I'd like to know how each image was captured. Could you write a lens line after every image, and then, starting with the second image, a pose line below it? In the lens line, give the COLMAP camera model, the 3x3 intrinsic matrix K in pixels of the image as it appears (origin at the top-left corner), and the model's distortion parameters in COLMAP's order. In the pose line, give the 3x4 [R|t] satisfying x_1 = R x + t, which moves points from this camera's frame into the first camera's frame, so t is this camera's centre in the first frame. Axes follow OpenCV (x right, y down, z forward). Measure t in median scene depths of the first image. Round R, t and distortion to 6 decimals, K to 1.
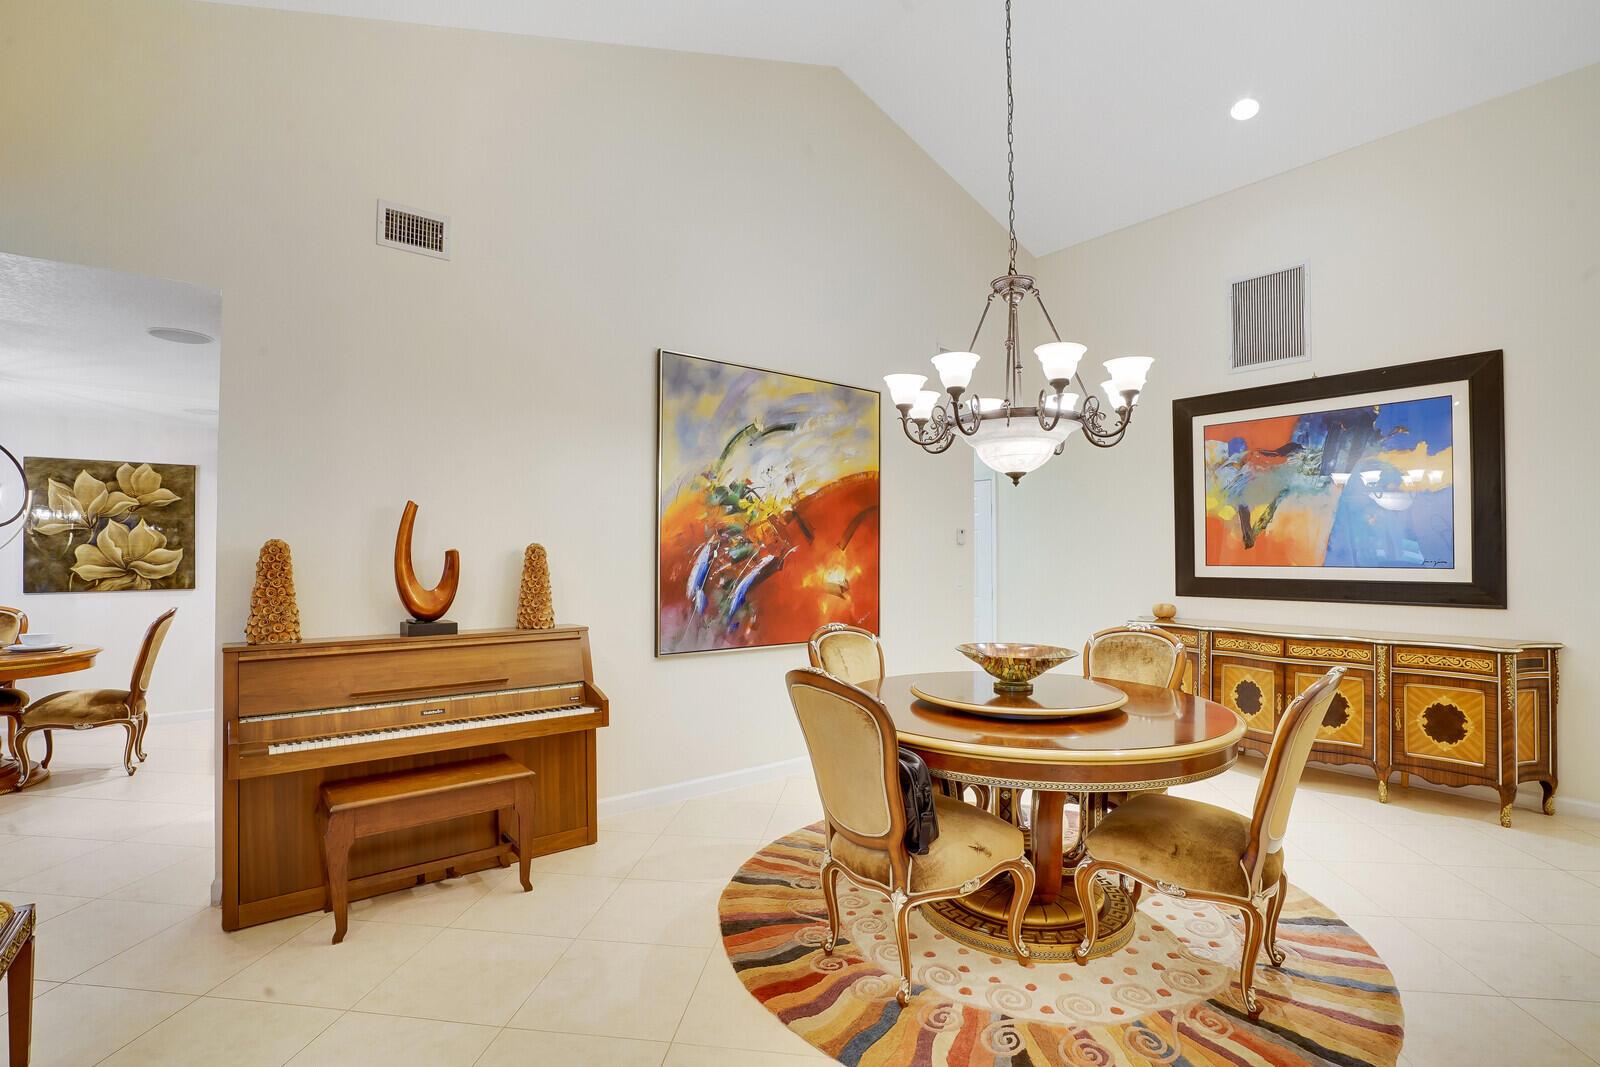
lens RADIAL K [[740.7, 0, 800.0], [0, 740.7, 533.5], [0, 0, 1]] dist [-0.063351, 0.025611]
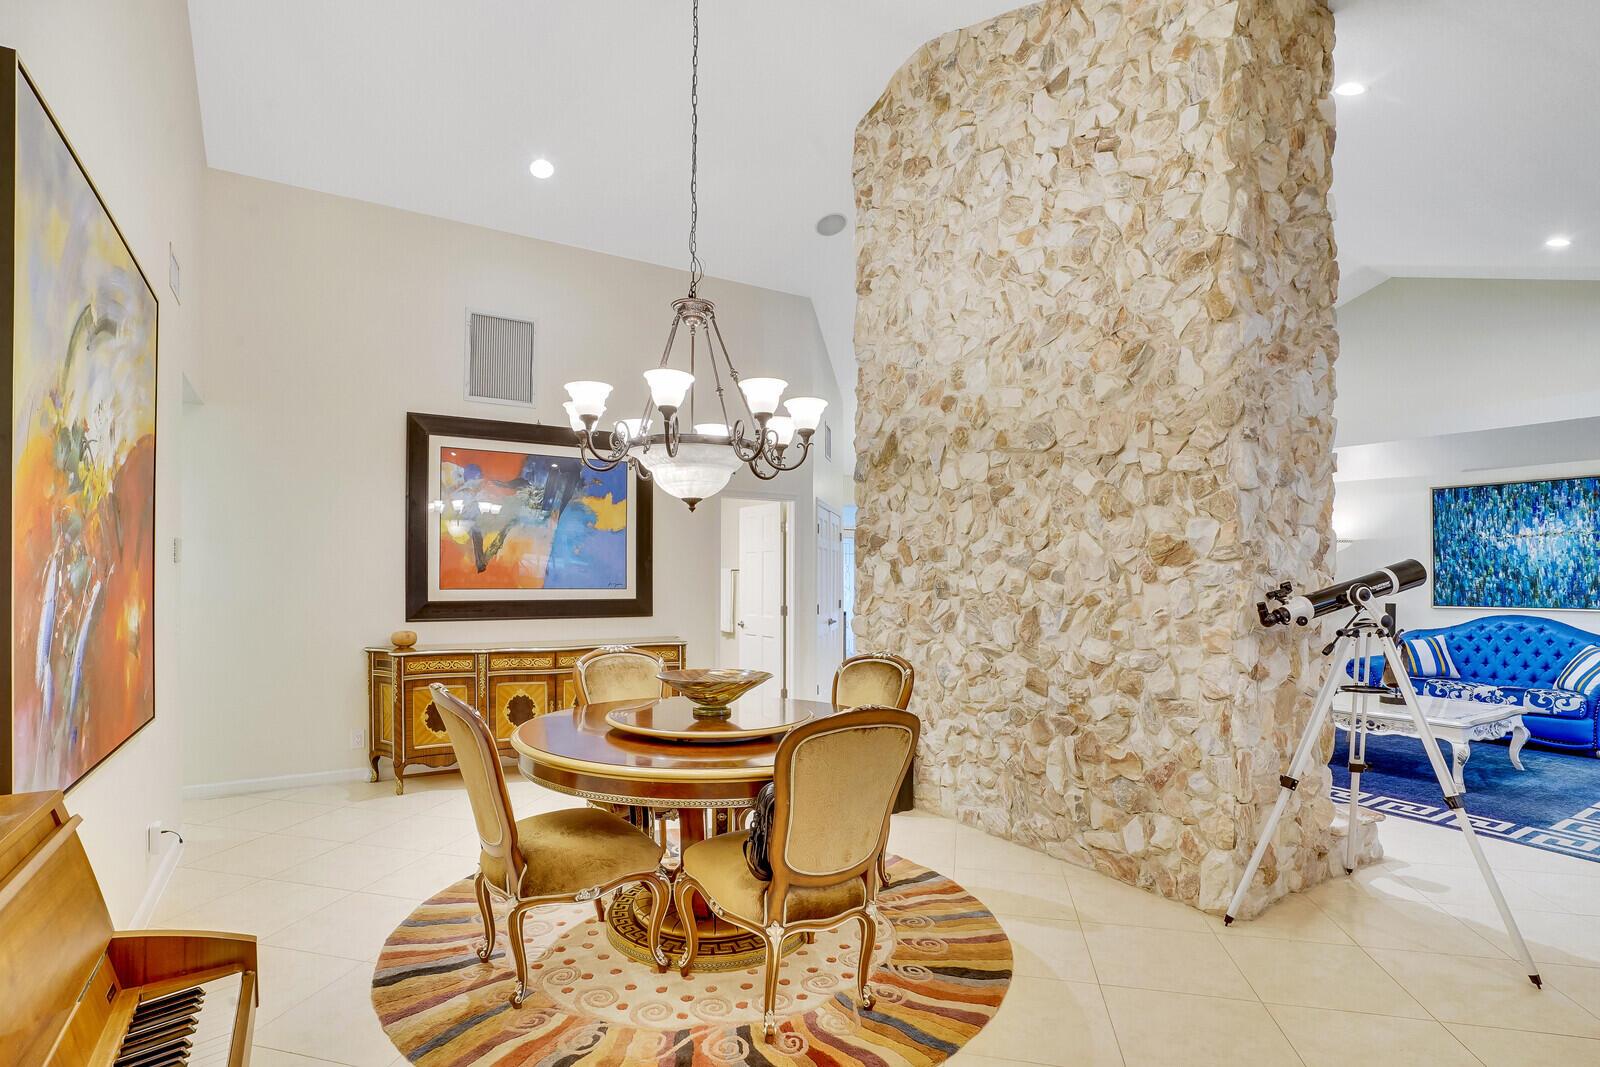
lens RADIAL K [[782.2, 0, 759.1], [0, 782.2, 576.5], [0, 0, 1]] dist [-0.037325, 0.000009]
pose [[0.126428, 0.000050, 0.991976, -0.487489], [-0.031729, 0.999489, 0.003994, 0.010235], [-0.991468, -0.031980, 0.126364, 0.505972]]
